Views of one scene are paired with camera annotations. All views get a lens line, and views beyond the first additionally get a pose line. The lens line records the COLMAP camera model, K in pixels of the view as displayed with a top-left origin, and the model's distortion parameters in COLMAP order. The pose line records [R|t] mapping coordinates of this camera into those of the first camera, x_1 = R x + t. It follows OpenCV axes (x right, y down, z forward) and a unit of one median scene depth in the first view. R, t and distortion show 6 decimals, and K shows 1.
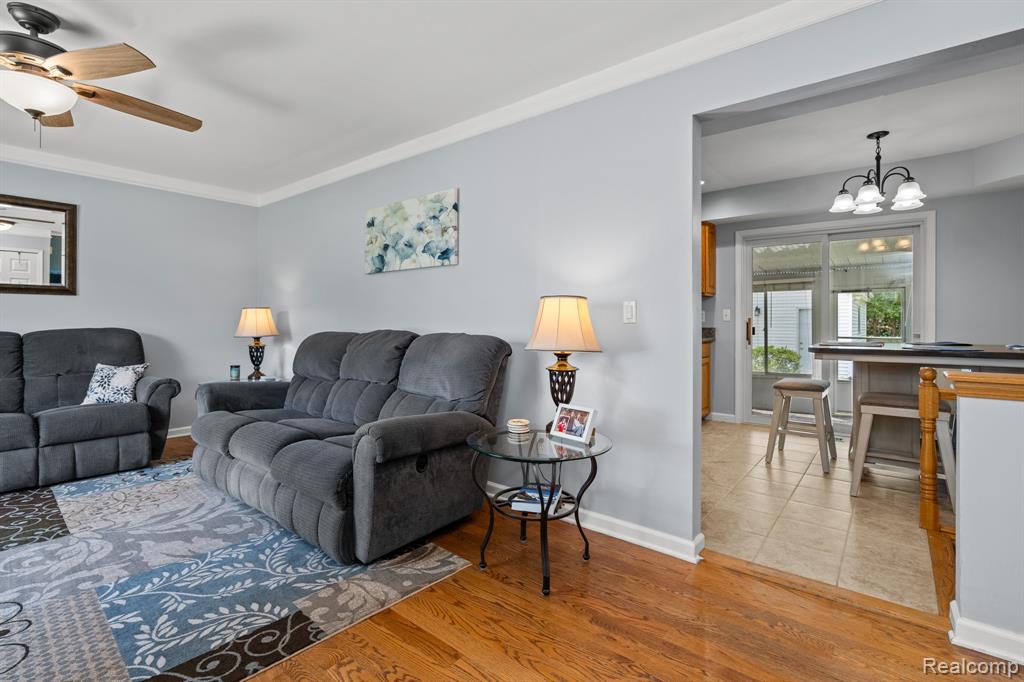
lens RADIAL K [[474.1, 0, 504.0], [0, 474.1, 323.4], [0, 0, 1]] dist [-0.007975, 0.003328]
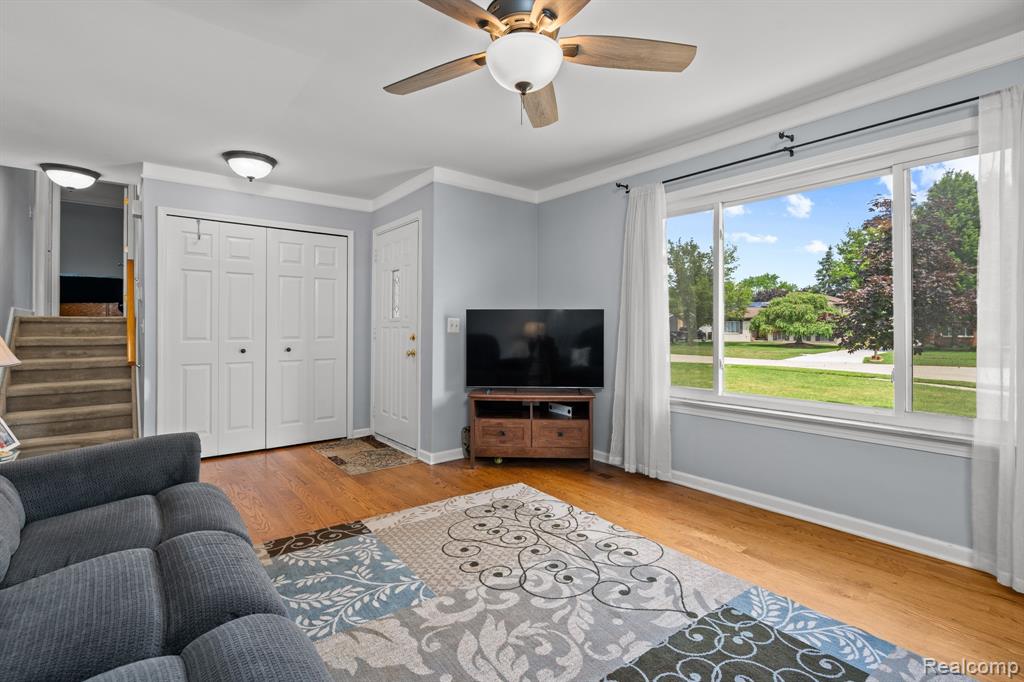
lens RADIAL K [[474.1, 0, 507.6], [0, 474.1, 329.2], [0, 0, 1]] dist [-0.007975, 0.003328]
pose [[-0.977621, -0.002252, 0.210362, -0.981975], [-0.000652, 0.999970, 0.007675, -0.016247], [-0.210373, 0.007366, -0.977594, 1.562486]]
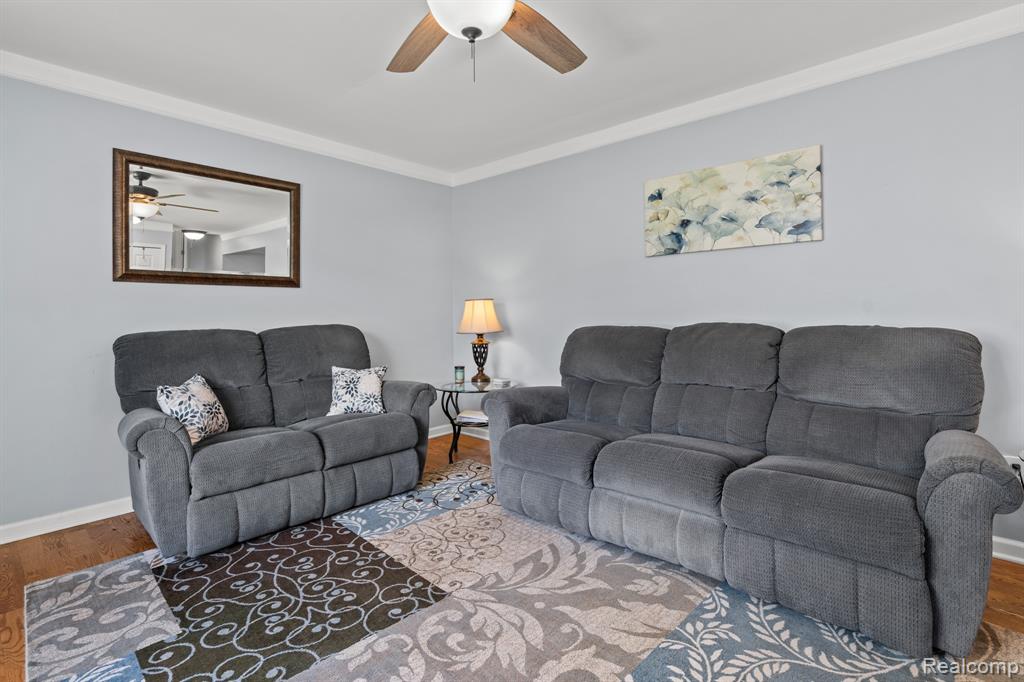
lens RADIAL K [[474.1, 0, 516.1], [0, 474.1, 315.8], [0, 0, 1]] dist [-0.007975, 0.003328]
pose [[0.999120, -0.012123, -0.040150, -0.775235], [0.011943, 0.999917, -0.004731, 0.001866], [0.040204, 0.004247, 0.999182, 0.238919]]
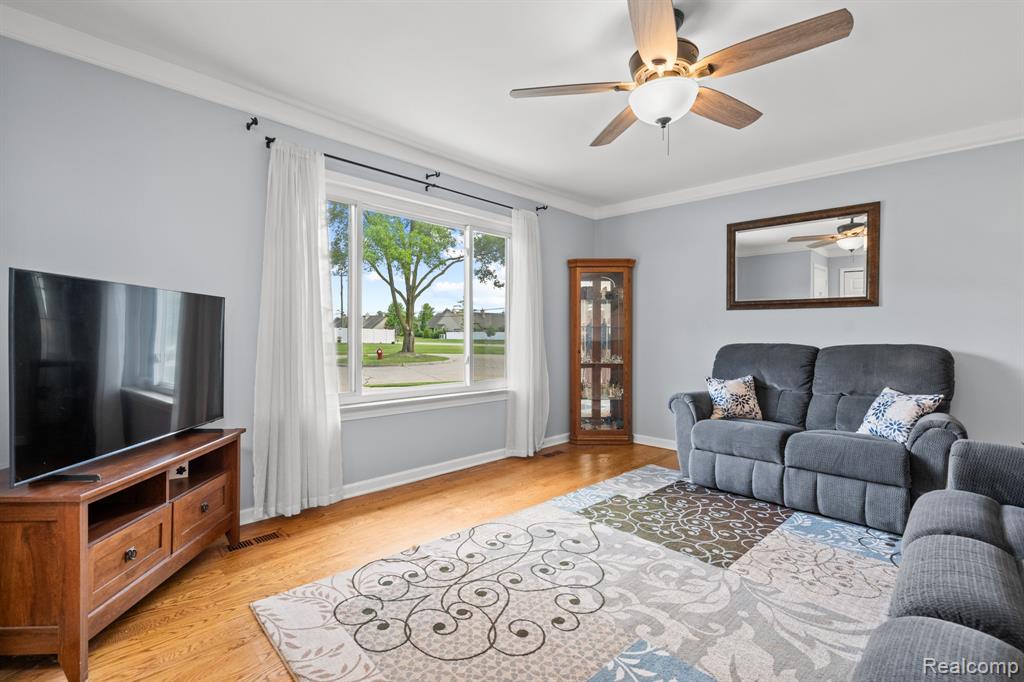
lens RADIAL K [[474.1, 0, 514.8], [0, 474.1, 335.0], [0, 0, 1]] dist [-0.007975, 0.003328]
pose [[-0.078157, 0.000690, -0.996941, 0.012500], [-0.013740, 0.999904, 0.001770, 0.003926], [0.996846, 0.013836, -0.078140, 0.663030]]
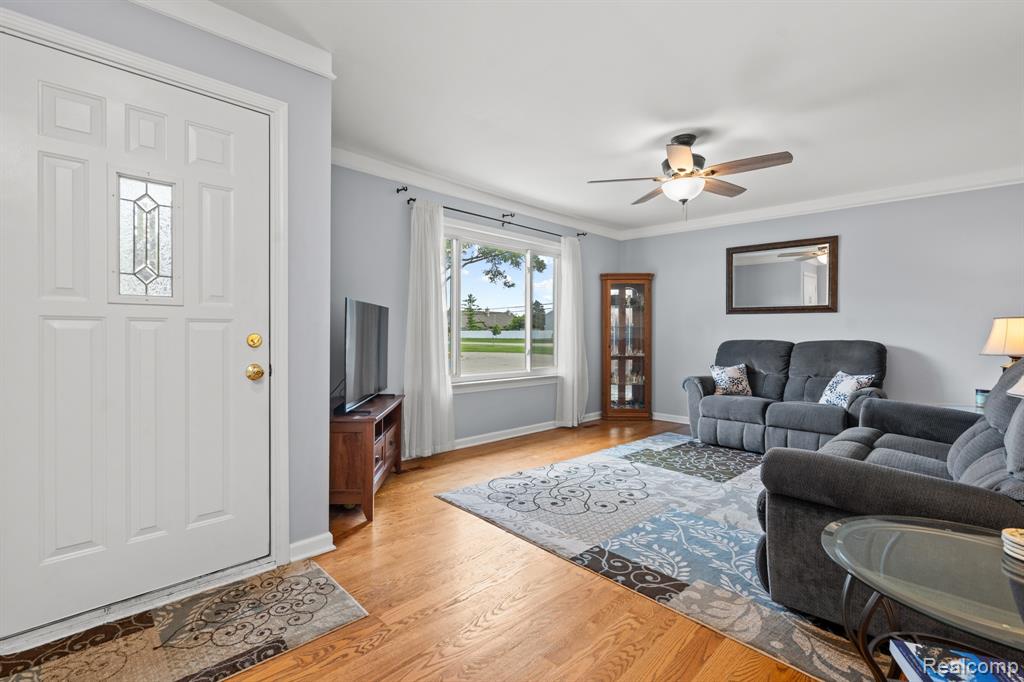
lens RADIAL K [[474.1, 0, 517.4], [0, 474.1, 331.1], [0, 0, 1]] dist [-0.007975, 0.003328]
pose [[-0.081419, -0.005108, -0.996667, 0.540837], [-0.014907, 0.999881, -0.003906, 0.008429], [0.996569, 0.014539, -0.081485, 0.497432]]
